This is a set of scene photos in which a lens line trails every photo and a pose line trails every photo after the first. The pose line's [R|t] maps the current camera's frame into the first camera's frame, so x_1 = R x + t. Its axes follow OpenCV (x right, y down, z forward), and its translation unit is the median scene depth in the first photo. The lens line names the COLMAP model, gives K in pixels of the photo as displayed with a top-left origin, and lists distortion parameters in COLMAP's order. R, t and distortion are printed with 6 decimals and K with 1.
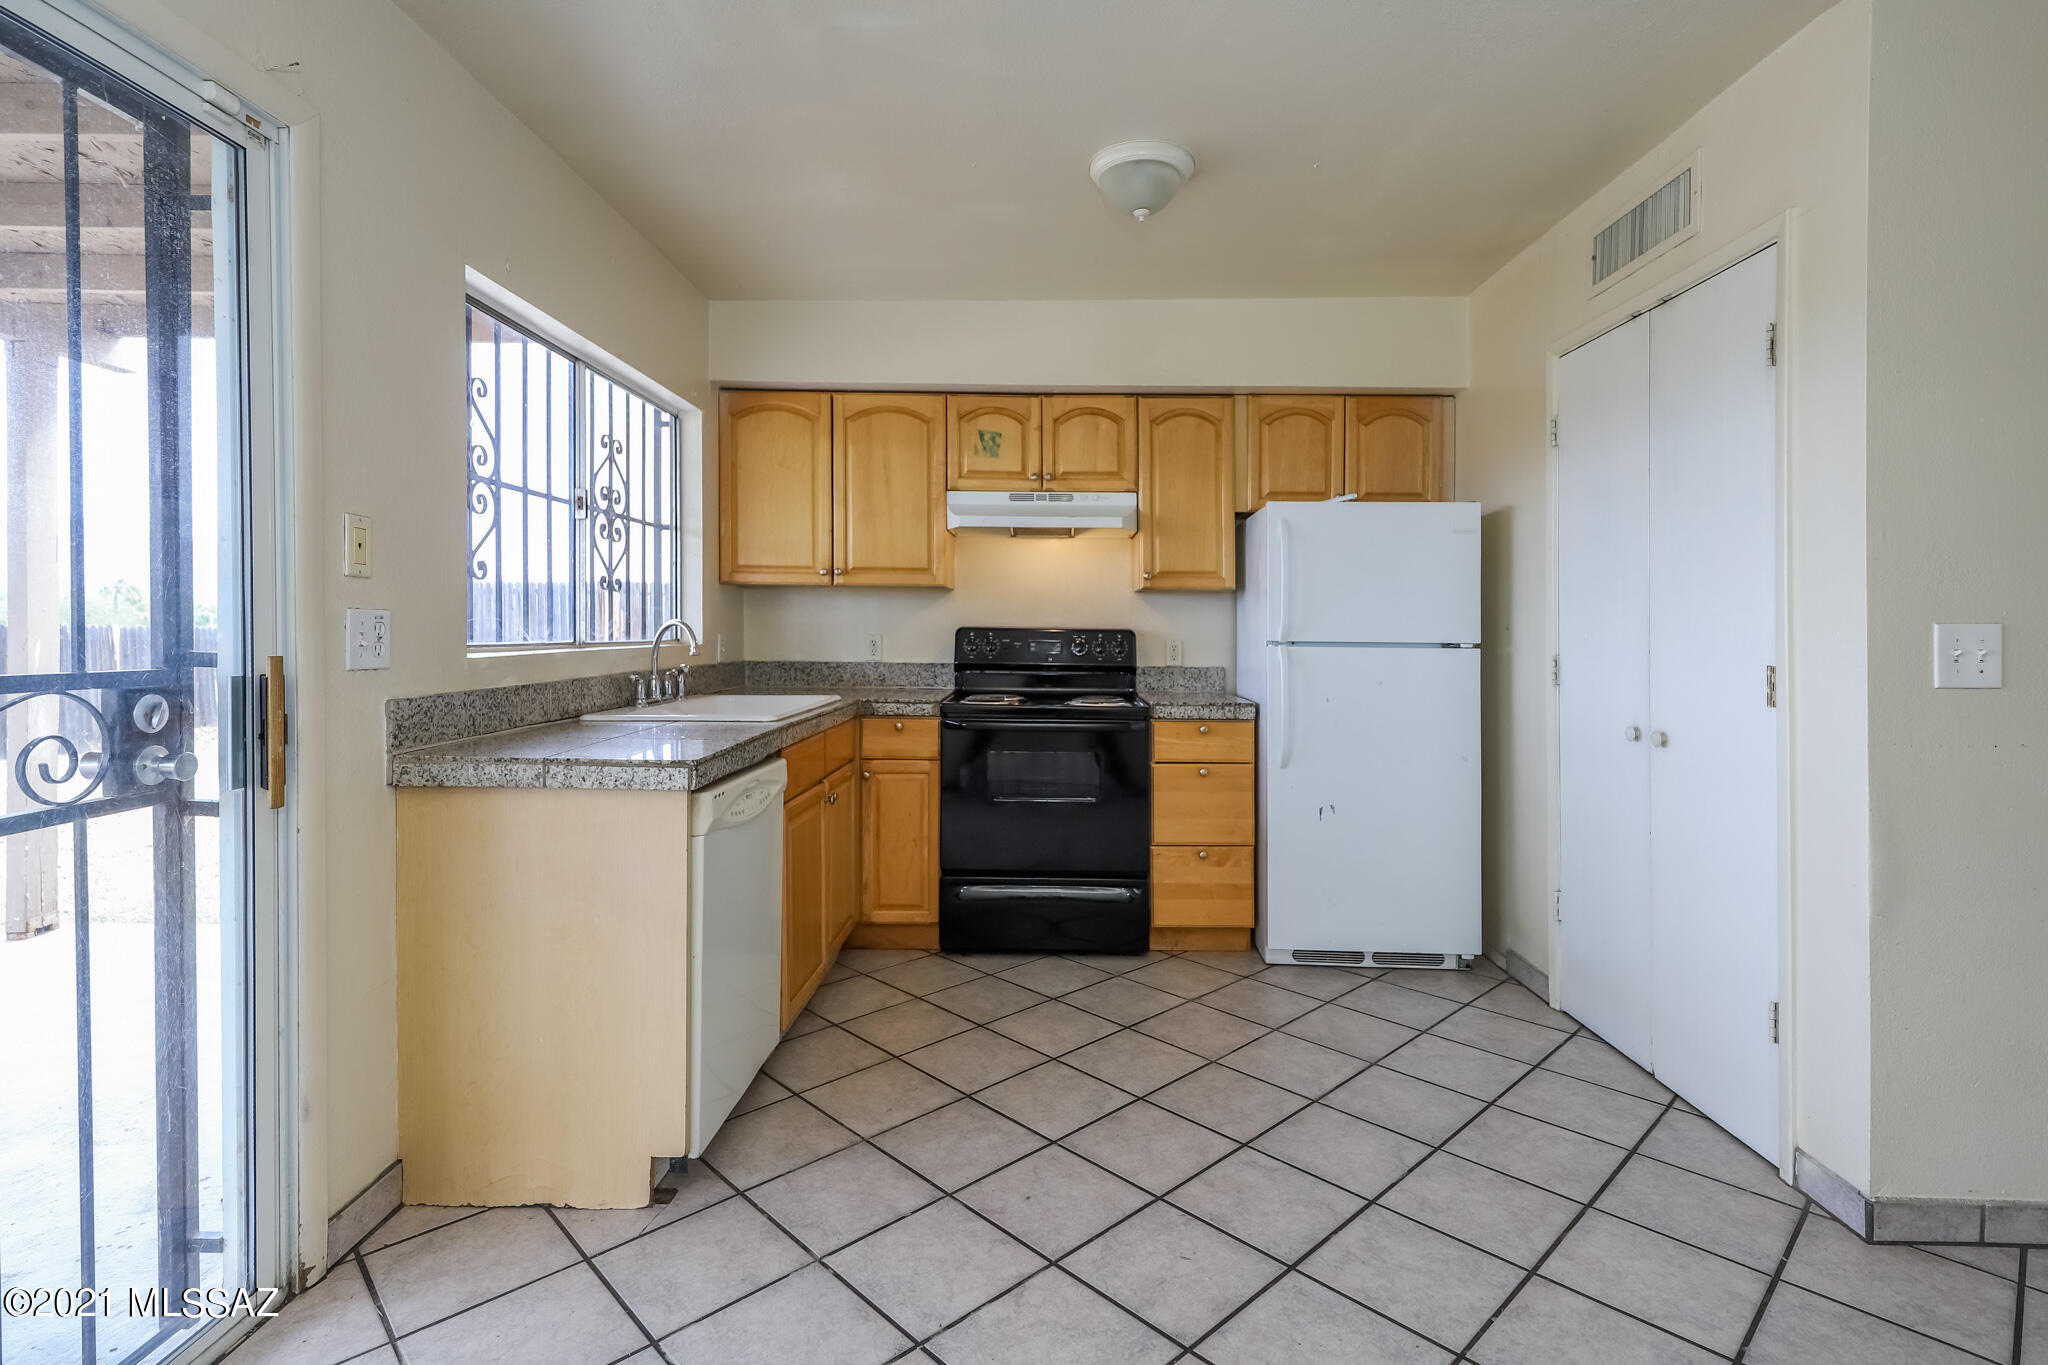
lens RADIAL K [[995.0, 0, 1023.0], [0, 995.0, 642.8], [0, 0, 1]] dist [0.000038, -0.000032]
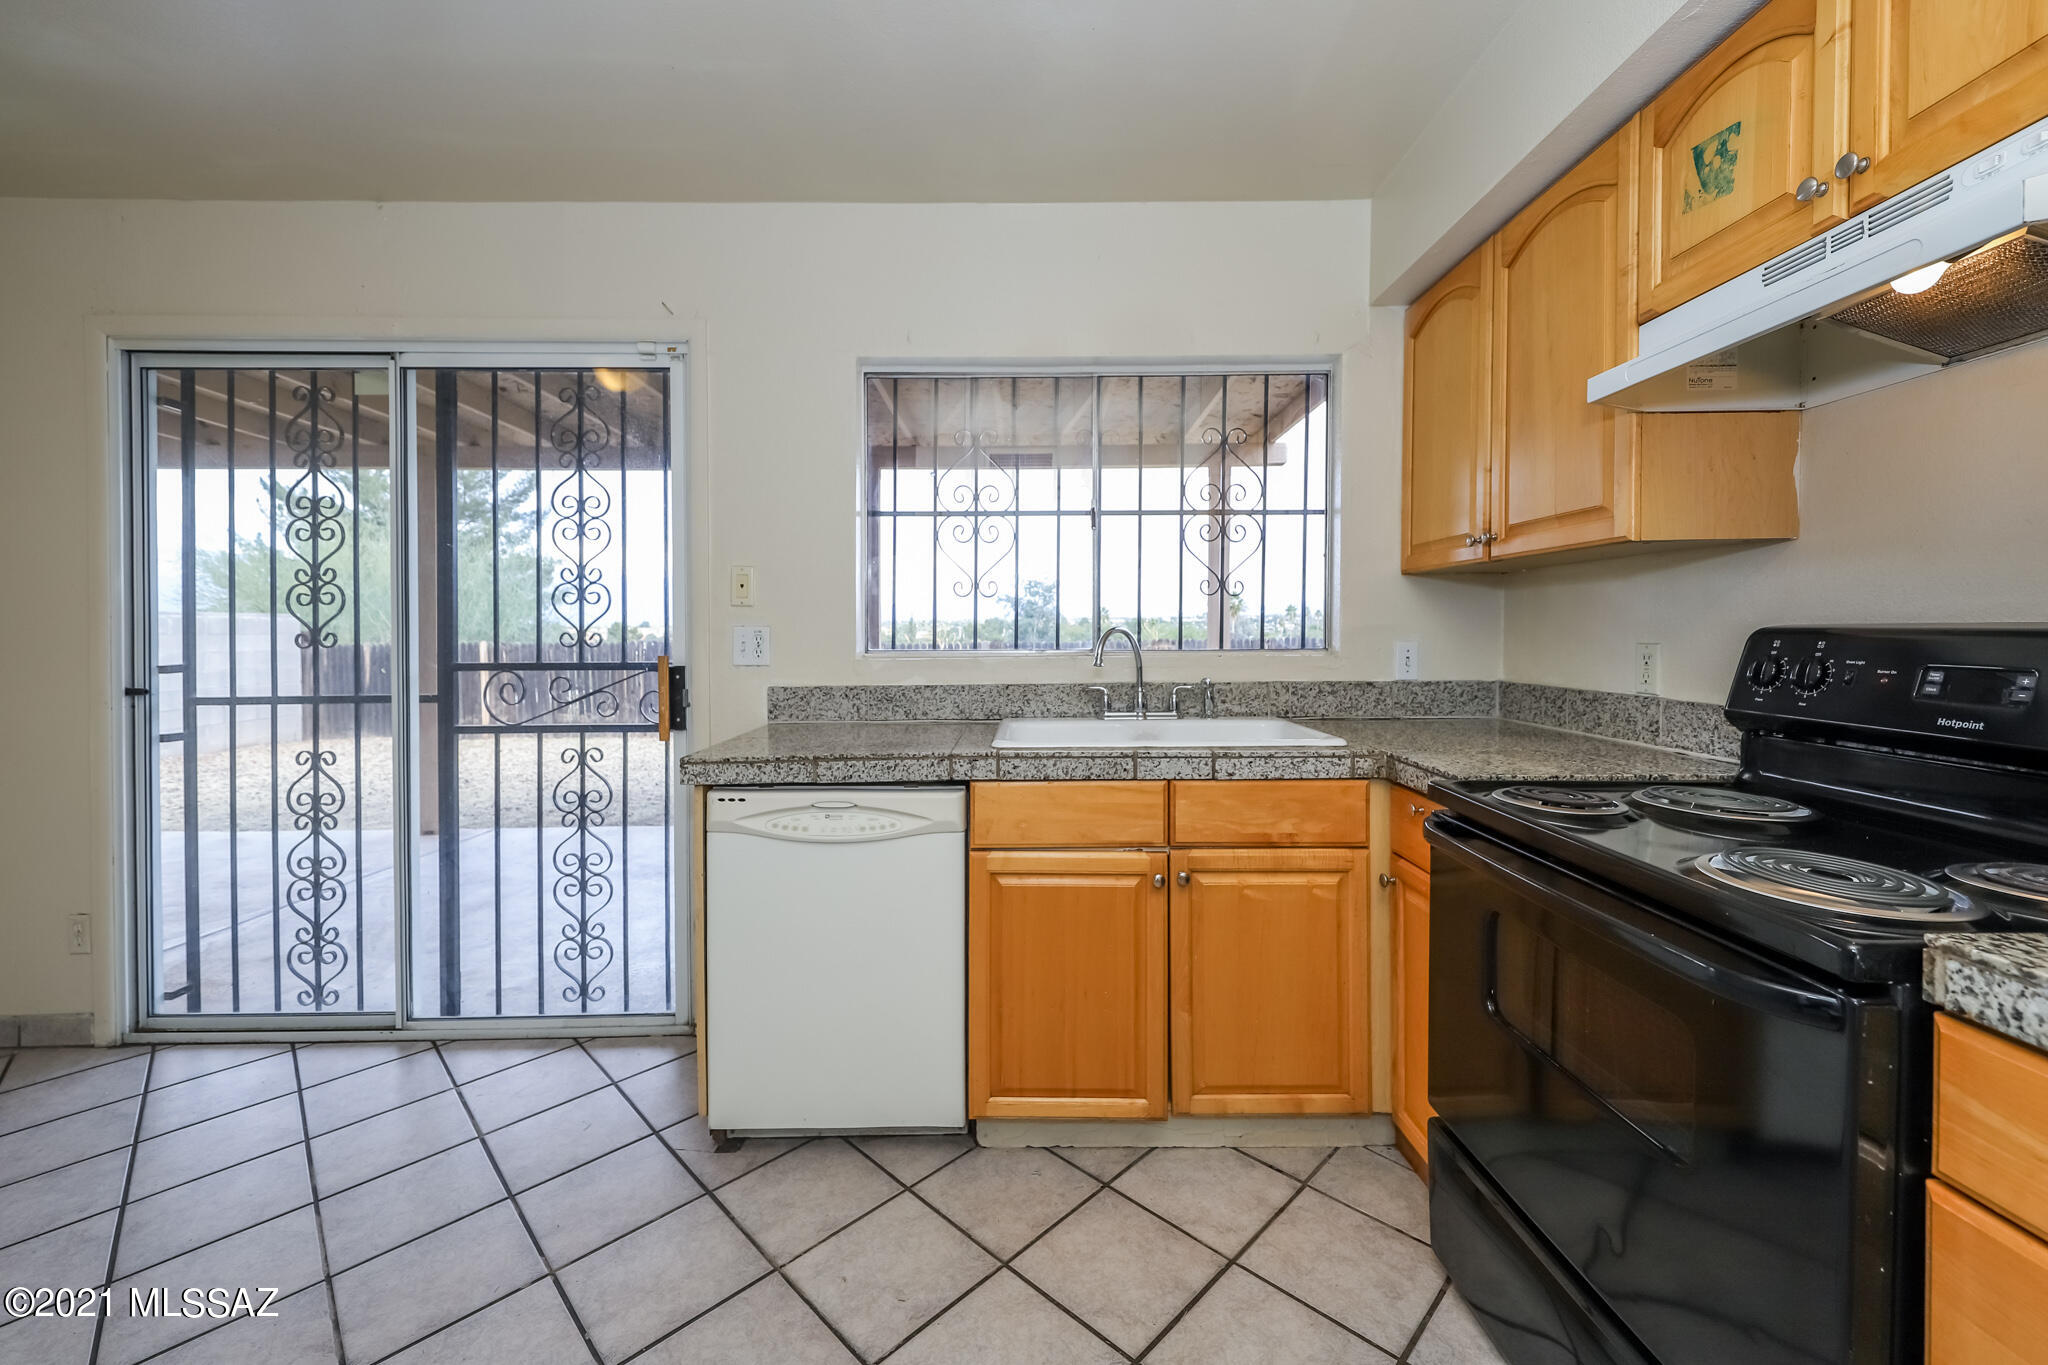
lens RADIAL K [[842.7, 0, 1021.4], [0, 842.7, 648.5], [0, 0, 1]] dist [0.060349, -0.000211]
pose [[-0.012306, 0.011007, -0.999864, 0.431895], [-0.006618, 0.999917, 0.011090, -0.011561], [0.999902, 0.006753, -0.012232, 0.957148]]
